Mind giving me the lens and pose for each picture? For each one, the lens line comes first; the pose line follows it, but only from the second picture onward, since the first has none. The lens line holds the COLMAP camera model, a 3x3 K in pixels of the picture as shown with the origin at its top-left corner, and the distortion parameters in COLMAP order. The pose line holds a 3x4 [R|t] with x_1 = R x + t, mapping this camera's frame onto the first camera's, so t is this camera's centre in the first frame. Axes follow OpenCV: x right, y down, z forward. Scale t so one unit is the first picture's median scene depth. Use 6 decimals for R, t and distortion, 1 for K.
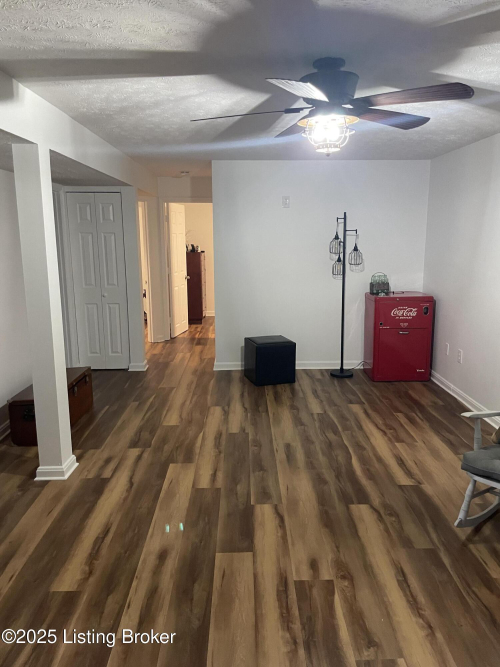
lens RADIAL K [[518.6, 0, 249.7], [0, 518.6, 333.0], [0, 0, 1]] dist [0.094292, -0.120571]
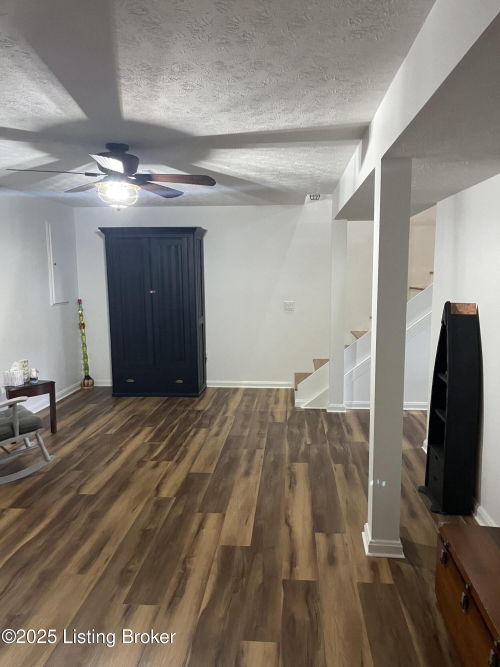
lens RADIAL K [[518.6, 0, 250.4], [0, 518.6, 333.5], [0, 0, 1]] dist [0.094292, -0.120571]
pose [[-0.995523, -0.003605, 0.094450, -0.255217], [0.025353, 0.952467, 0.303584, -0.347502], [-0.091055, 0.304619, -0.948112, 1.867232]]
